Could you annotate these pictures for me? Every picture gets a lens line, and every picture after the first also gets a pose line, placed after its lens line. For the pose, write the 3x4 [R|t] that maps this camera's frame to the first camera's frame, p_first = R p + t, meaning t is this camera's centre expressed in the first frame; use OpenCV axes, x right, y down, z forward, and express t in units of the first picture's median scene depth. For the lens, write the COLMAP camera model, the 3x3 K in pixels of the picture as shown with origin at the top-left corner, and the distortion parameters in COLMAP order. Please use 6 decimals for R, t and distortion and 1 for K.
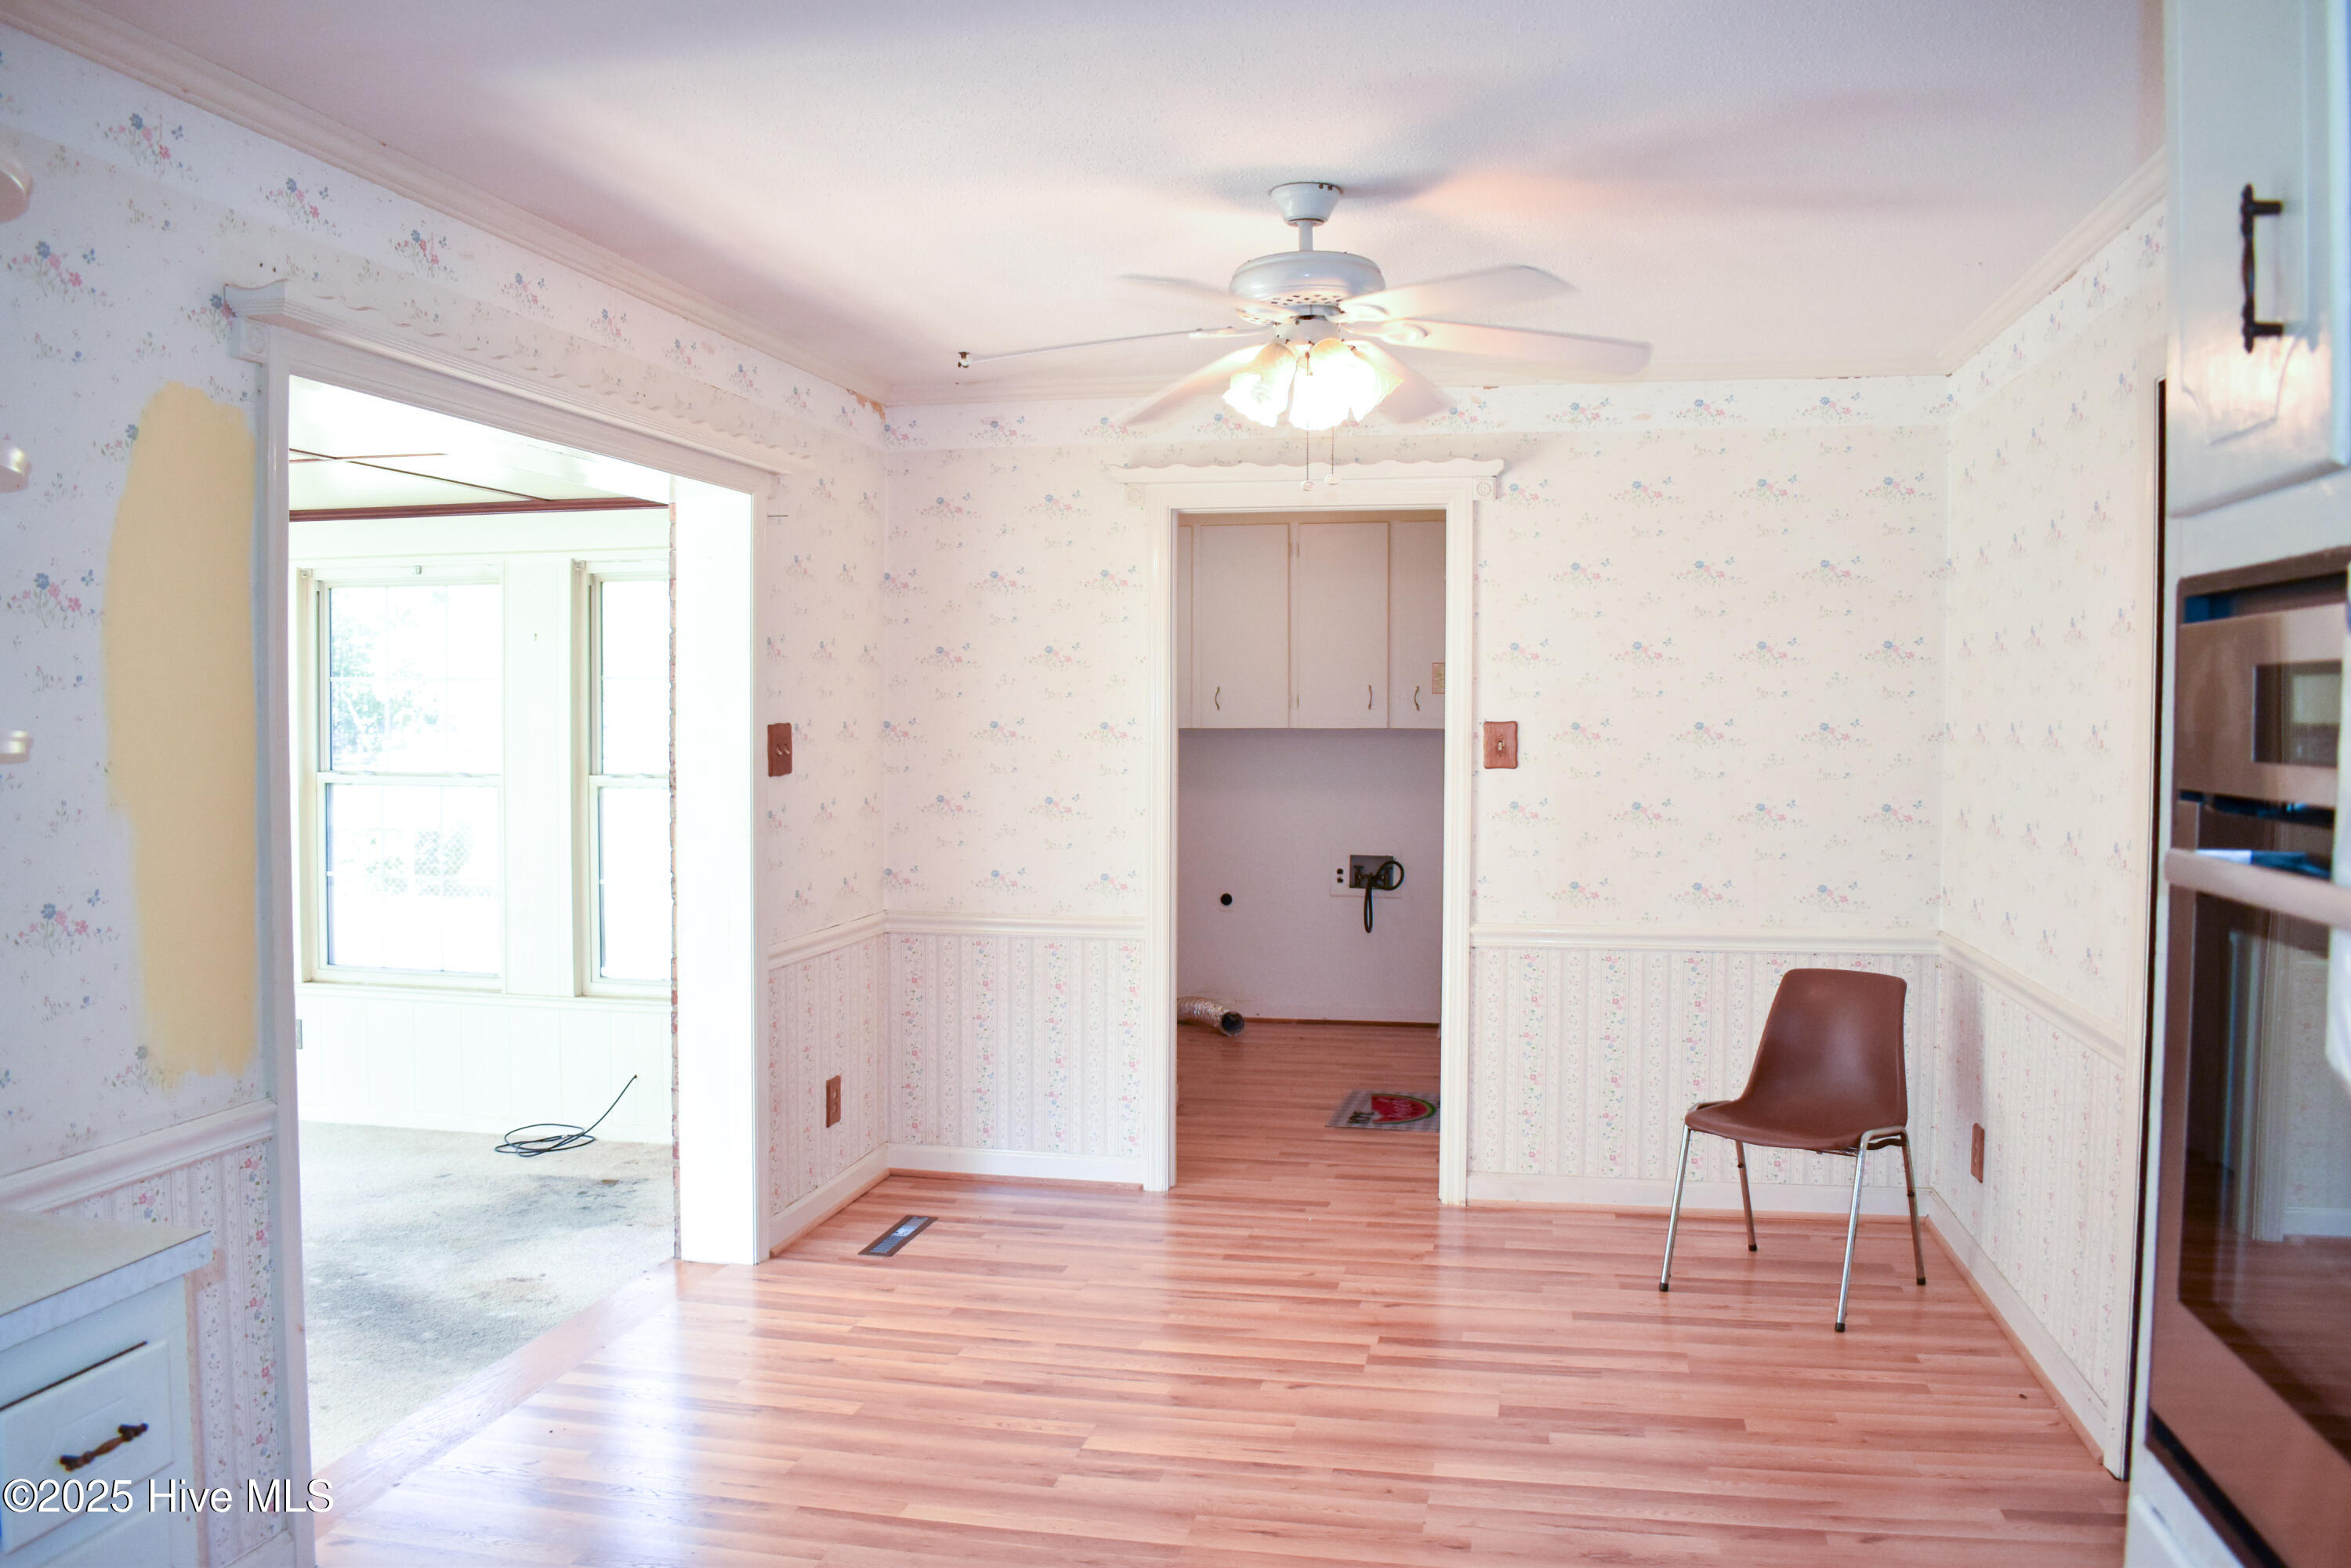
lens RADIAL K [[1822.4, 0, 1173.6], [0, 1822.4, 788.3], [0, 0, 1]] dist [-0.090728, 0.014157]
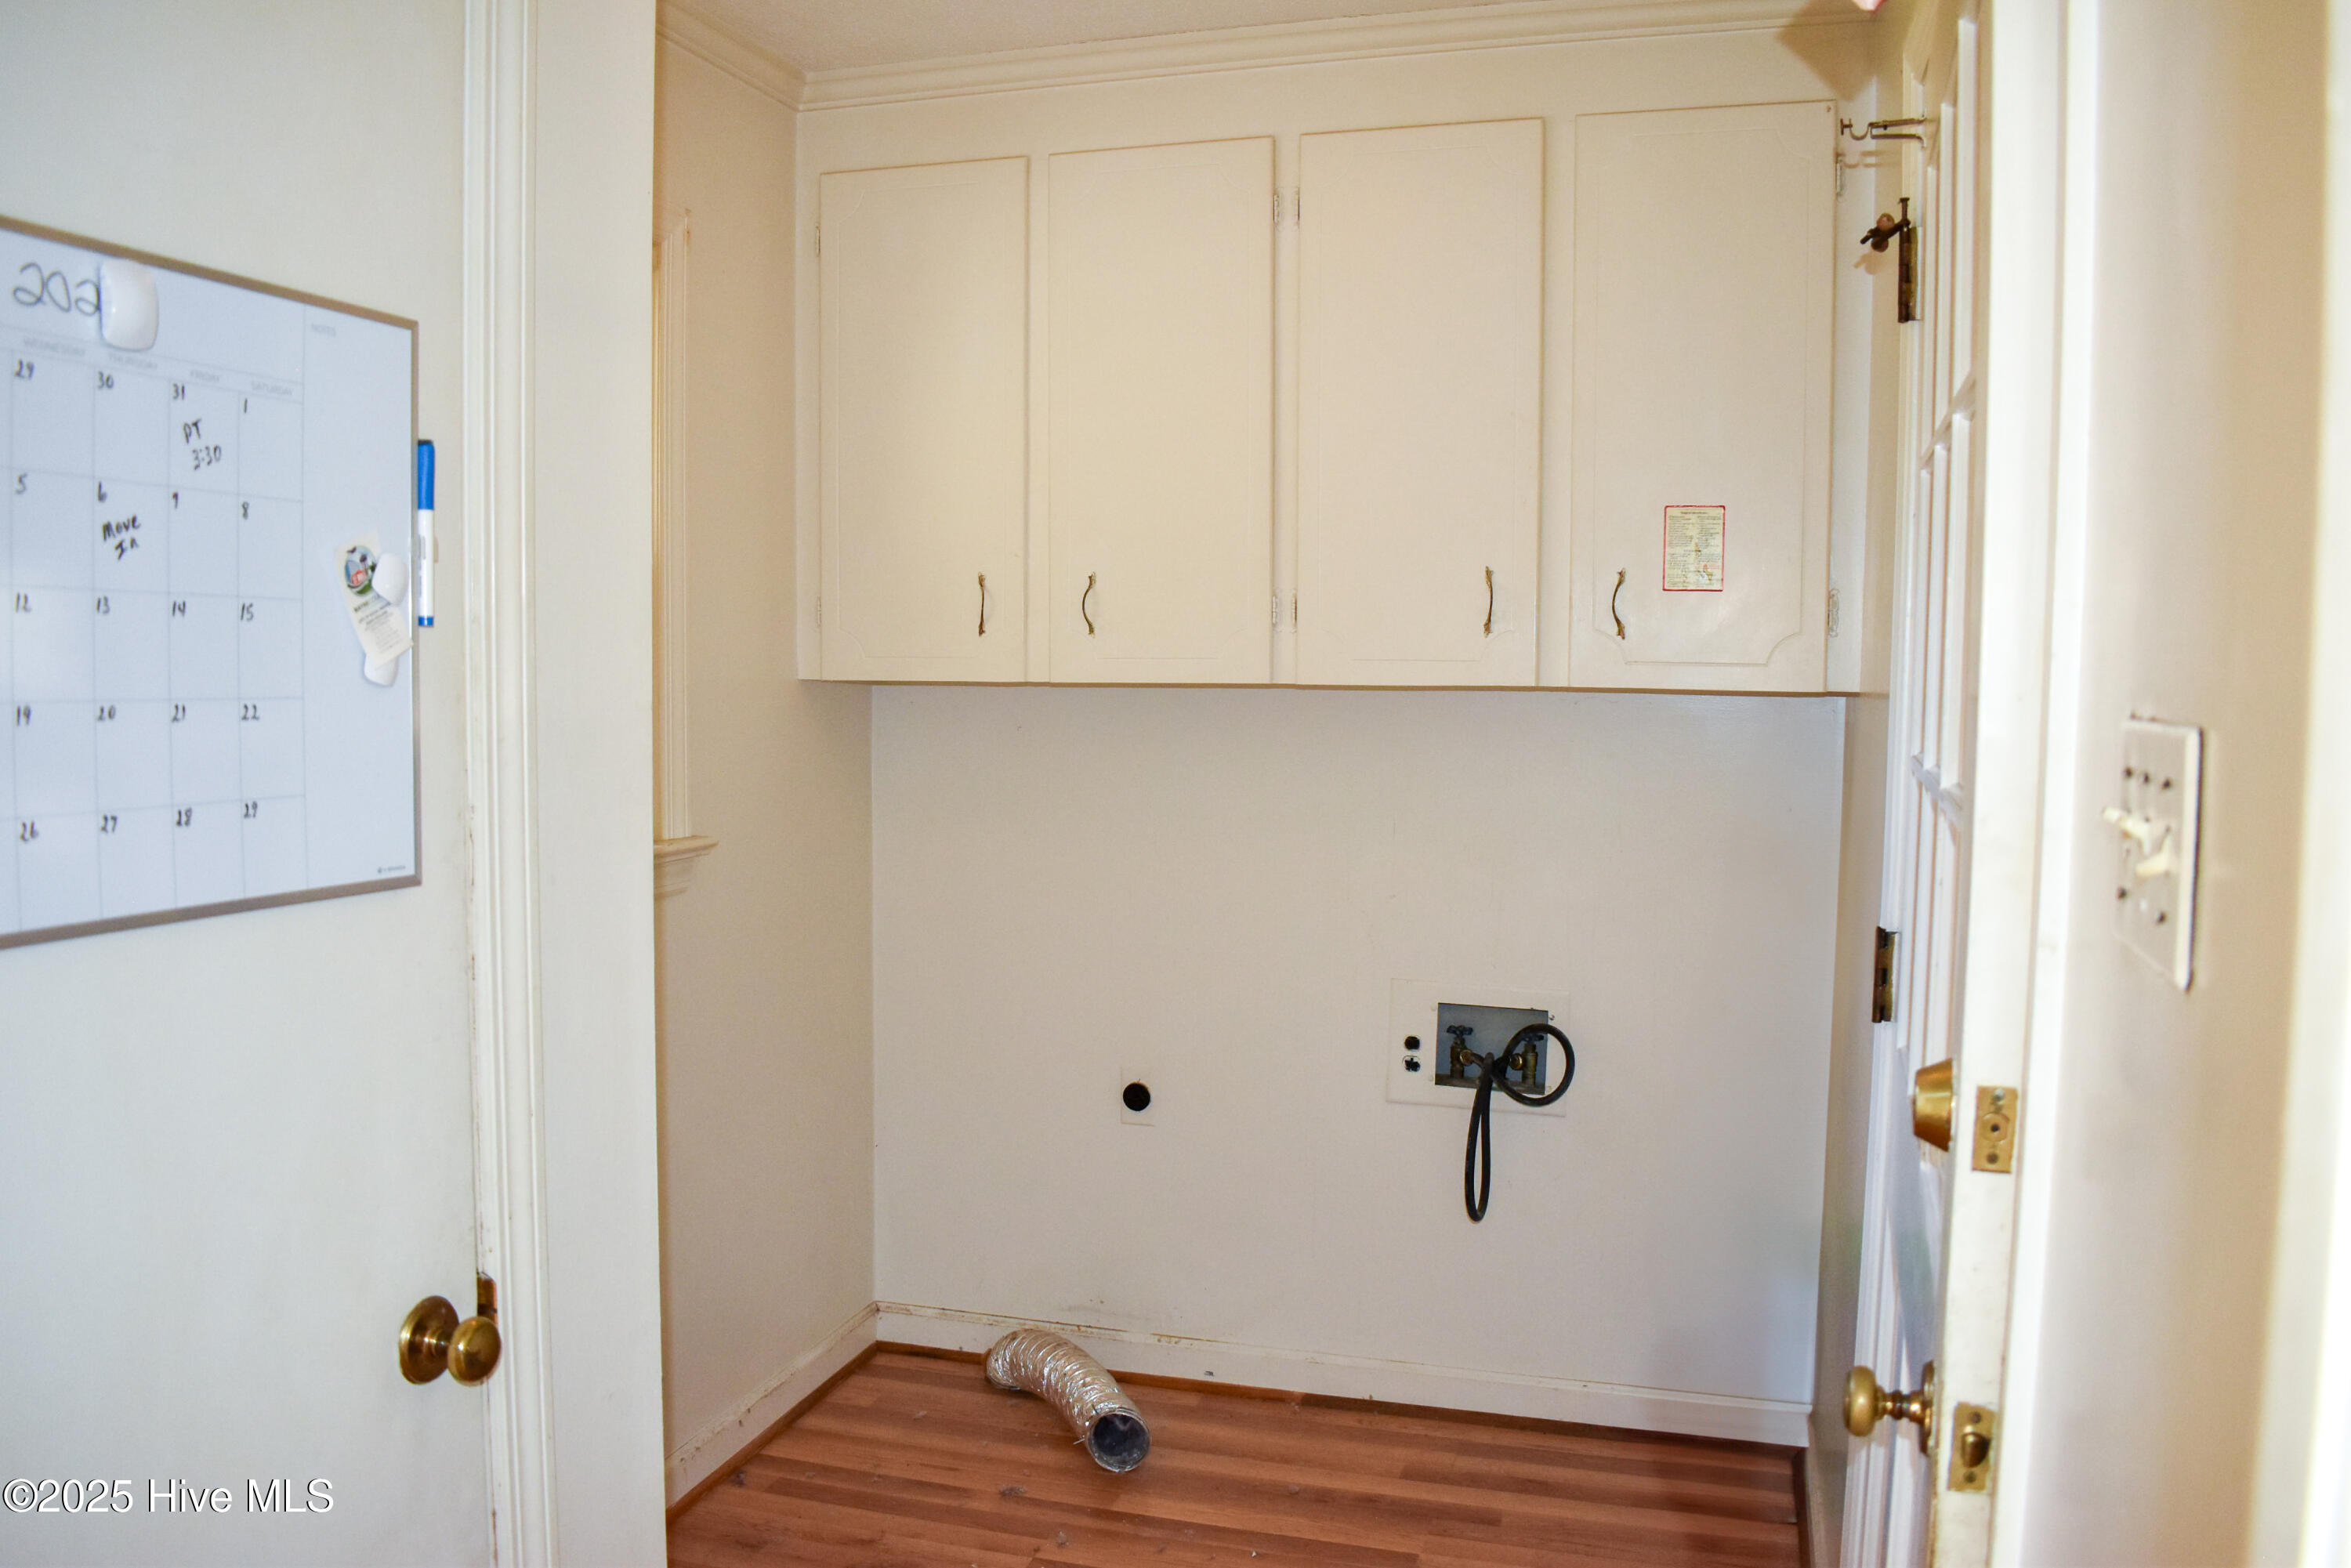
lens RADIAL K [[1822.4, 0, 1174.6], [0, 1822.4, 781.5], [0, 0, 1]] dist [-0.090728, 0.014157]
pose [[0.994757, 0.014538, -0.101231, 0.079169], [-0.011400, 0.999439, 0.031506, -0.023615], [0.101632, -0.030186, 0.994364, 0.602096]]
